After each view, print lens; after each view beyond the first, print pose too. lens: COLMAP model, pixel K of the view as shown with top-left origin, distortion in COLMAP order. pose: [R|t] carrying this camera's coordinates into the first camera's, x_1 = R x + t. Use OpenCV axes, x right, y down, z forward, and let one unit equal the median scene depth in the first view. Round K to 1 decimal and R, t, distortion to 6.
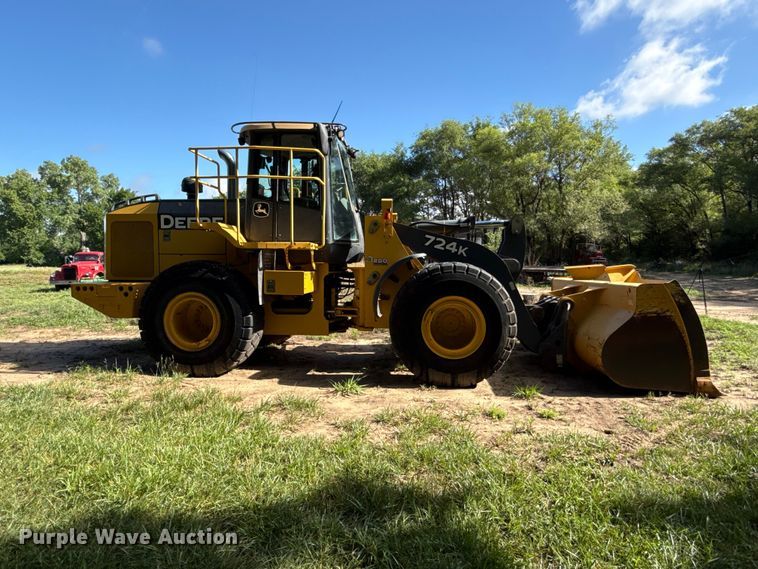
lens RADIAL K [[393.1, 0, 379.4], [0, 393.1, 289.1], [0, 0, 1]] dist [-0.019651, -0.000451]
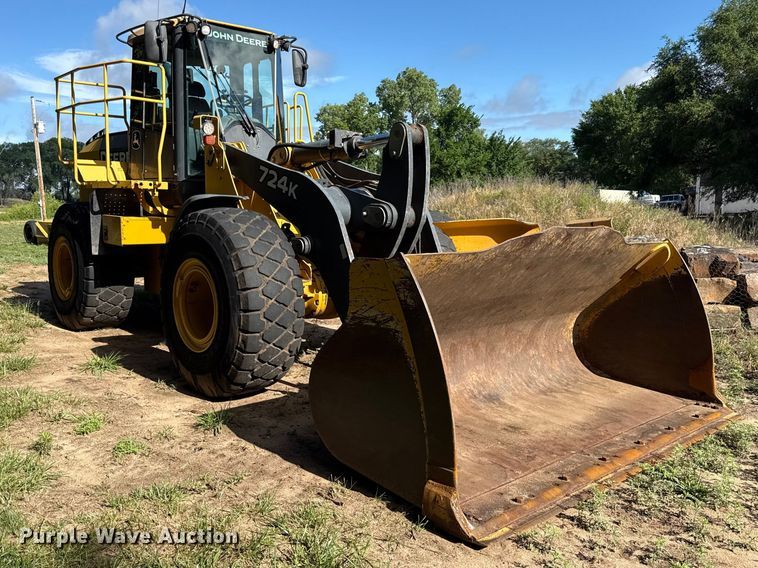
lens RADIAL K [[597.9, 0, 374.0], [0, 597.9, 279.2], [0, 0, 1]] dist [0.051075, 0.000657]
pose [[0.762142, 0.088186, -0.641375, 0.929036], [-0.052804, 0.995846, 0.074177, -0.033682], [0.645253, -0.022666, 0.763633, 0.352836]]
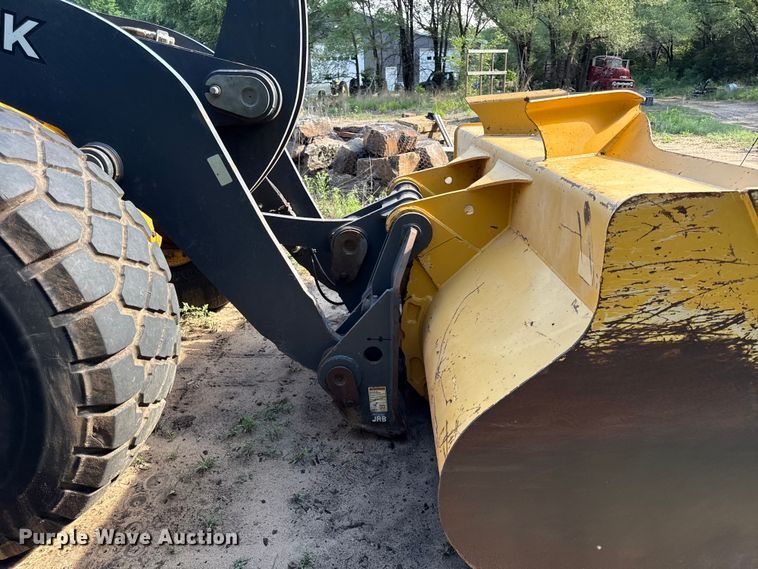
lens RADIAL K [[527.3, 0, 376.5], [0, 527.3, 289.4], [0, 0, 1]] dist [0.001364, -0.001688]
pose [[0.995471, -0.035225, 0.088304, 0.410419], [0.007676, 0.955576, 0.294646, -0.036891], [-0.094760, -0.292634, 0.951518, 0.591062]]
